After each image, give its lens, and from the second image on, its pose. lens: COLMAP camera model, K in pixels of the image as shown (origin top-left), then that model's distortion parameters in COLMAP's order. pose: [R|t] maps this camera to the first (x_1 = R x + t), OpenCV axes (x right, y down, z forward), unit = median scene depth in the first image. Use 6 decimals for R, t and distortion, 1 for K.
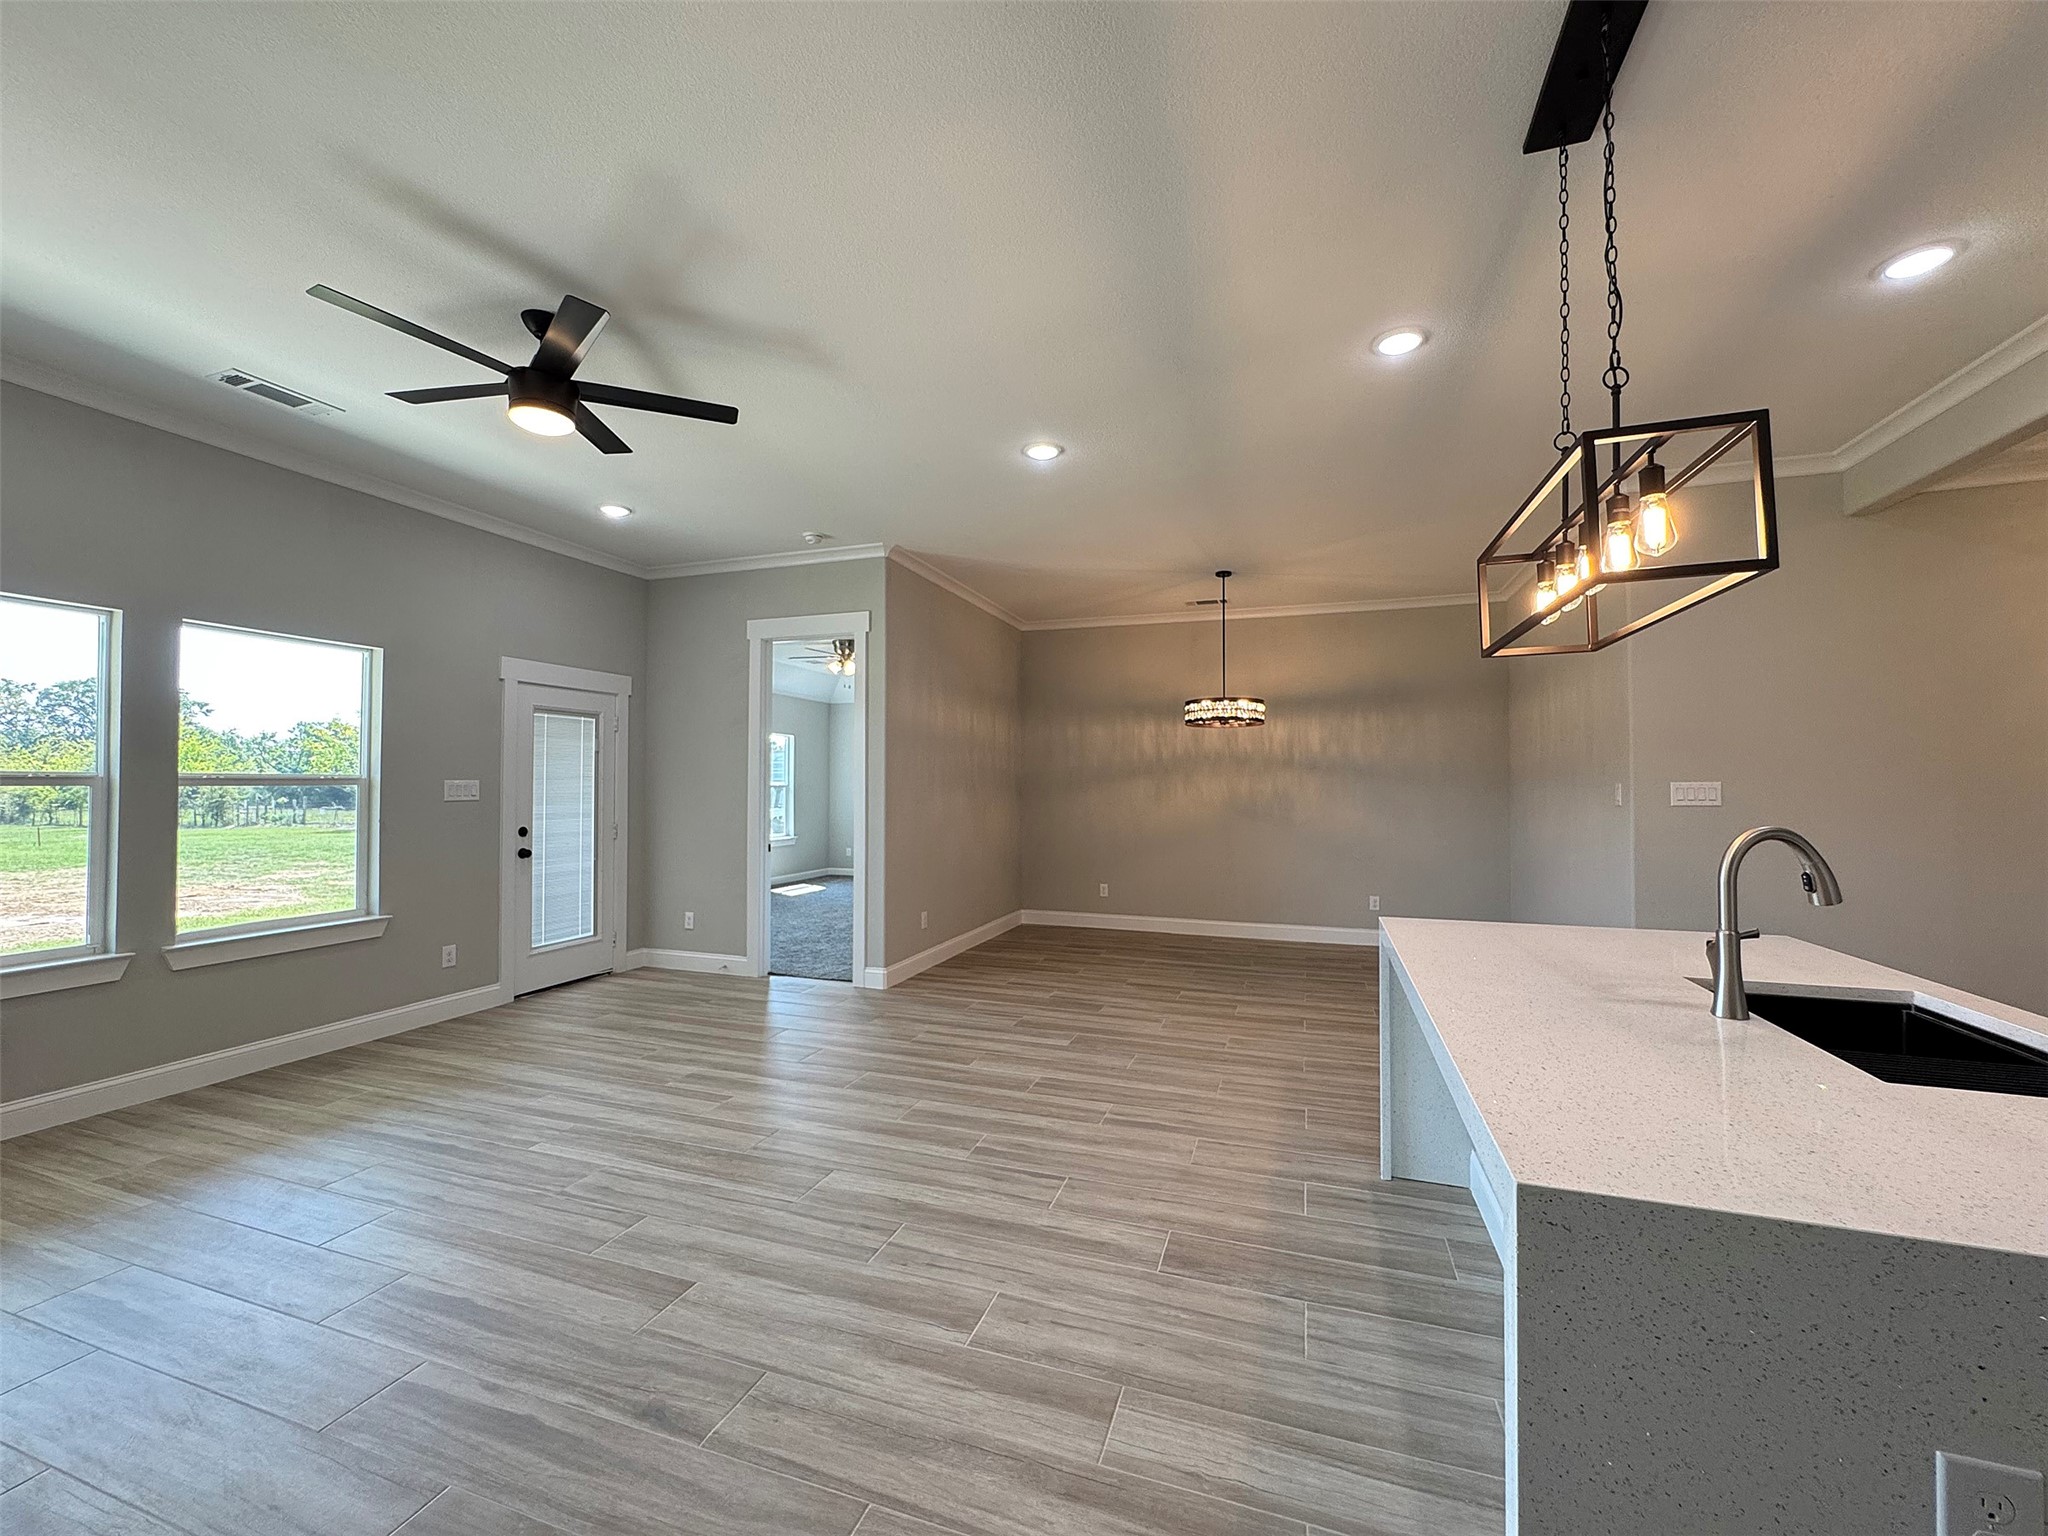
lens RADIAL K [[823.7, 0, 1024.0], [0, 823.7, 768.0], [0, 0, 1]] dist [0.000002, -0.000001]
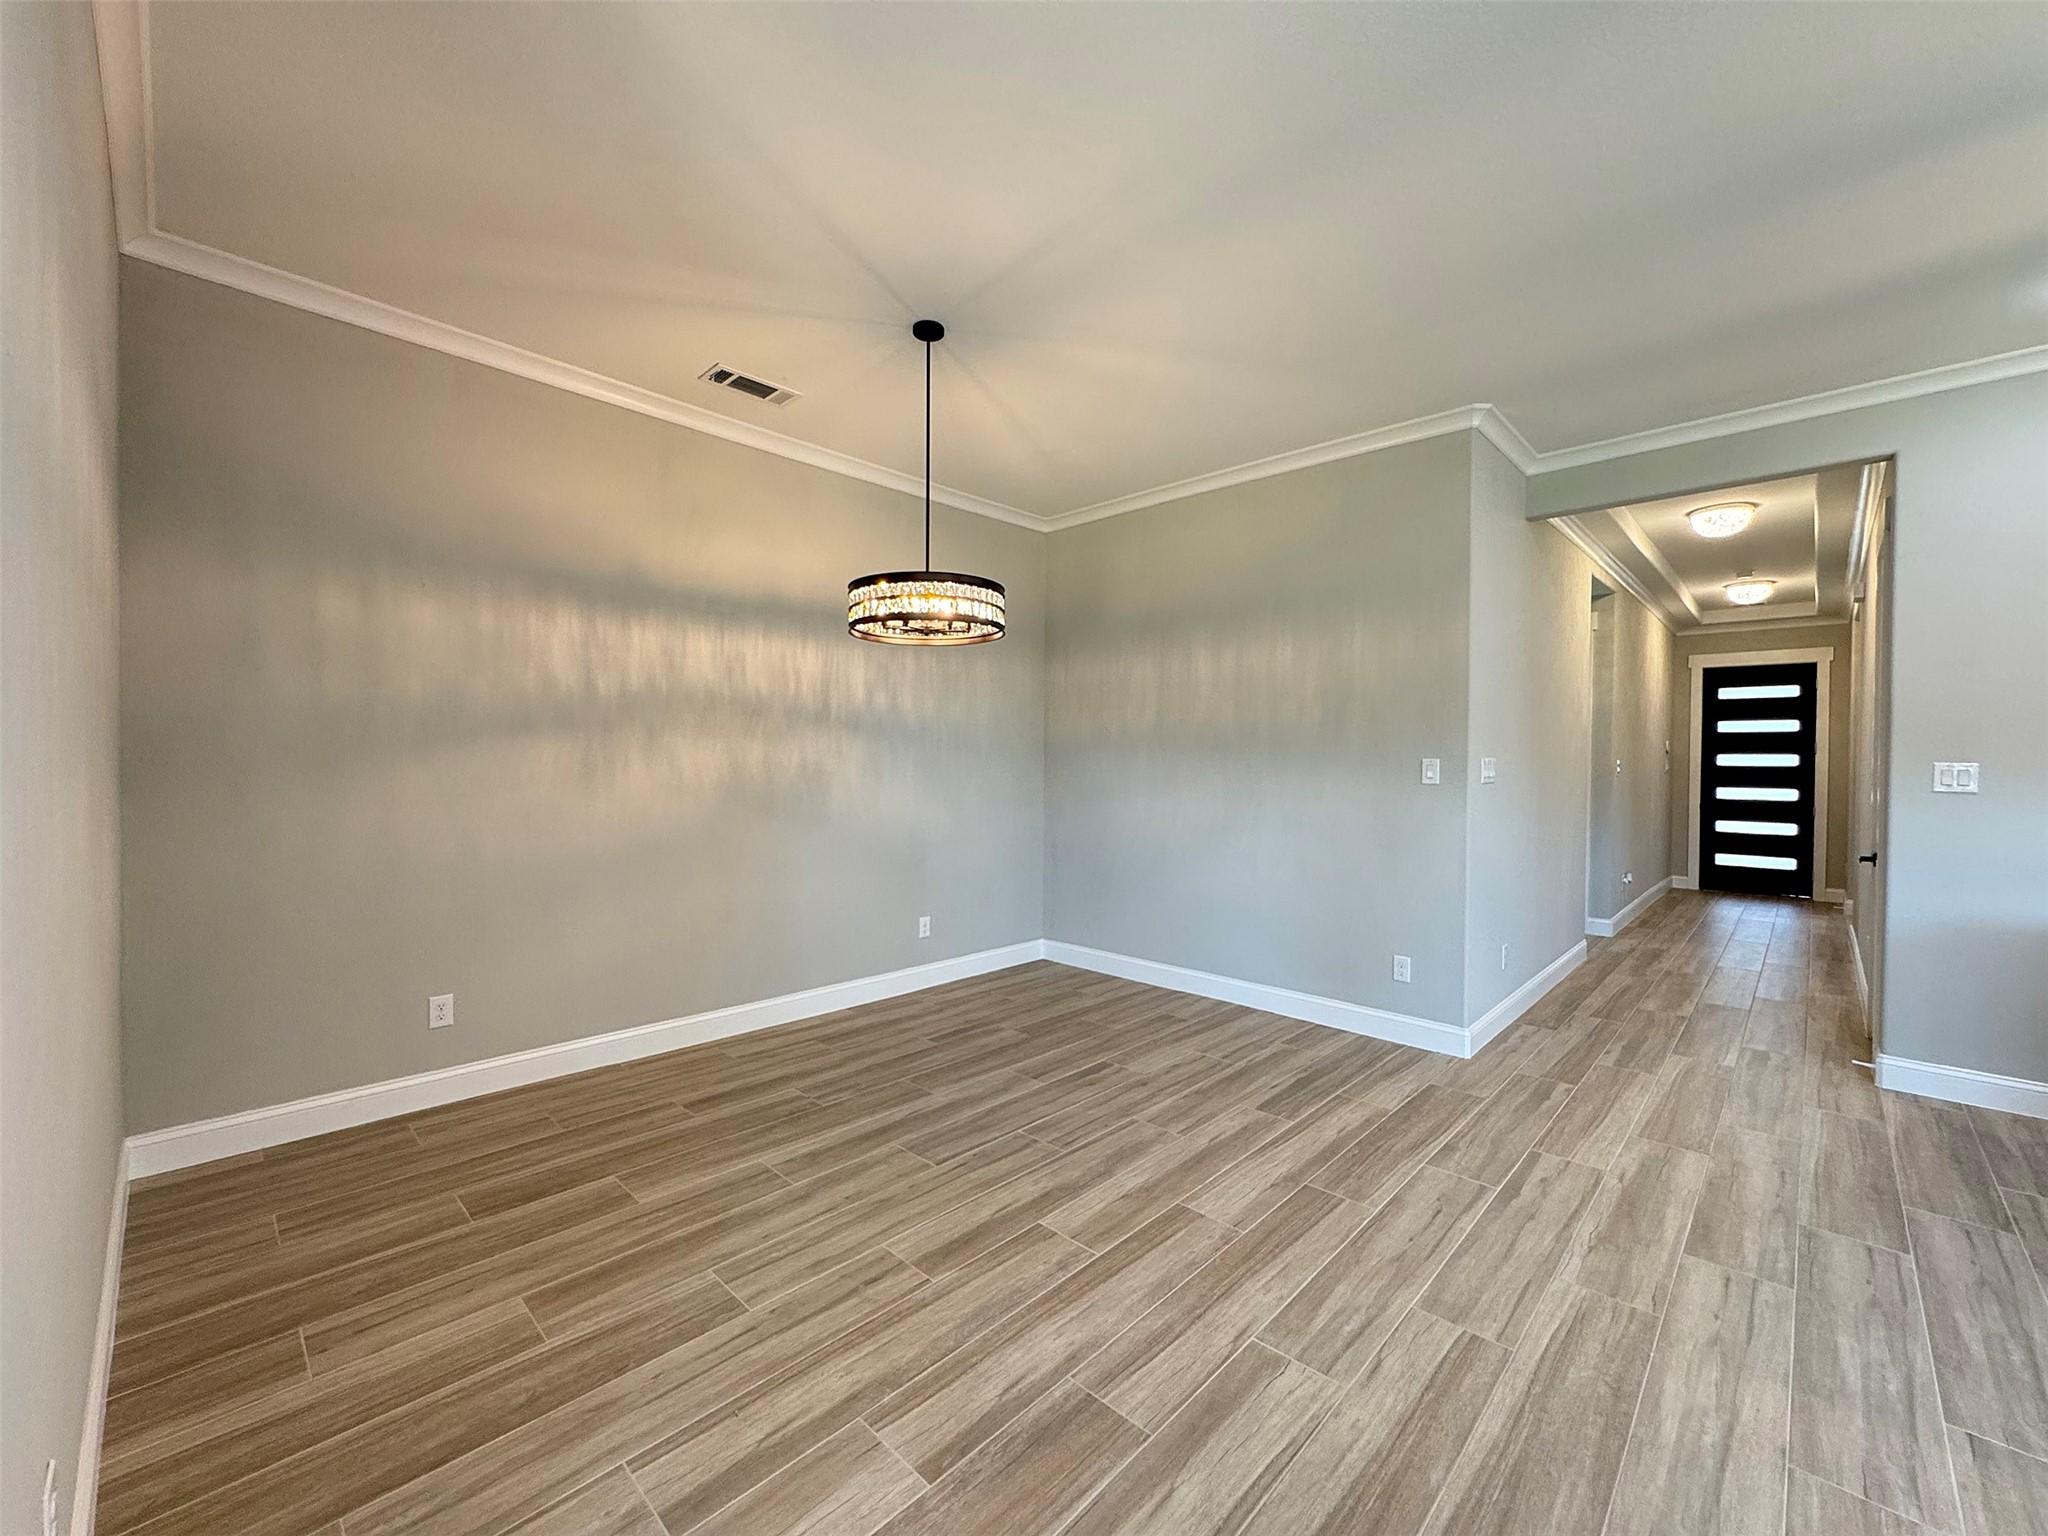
lens RADIAL K [[822.7, 0, 1024.0], [0, 822.7, 768.0], [0, 0, 1]] dist [-0.001634, -0.000099]
pose [[0.425619, -0.011681, 0.904827, -0.185482], [-0.028177, 0.999261, 0.026154, 0.013038], [-0.904464, -0.036627, 0.424975, 0.728288]]
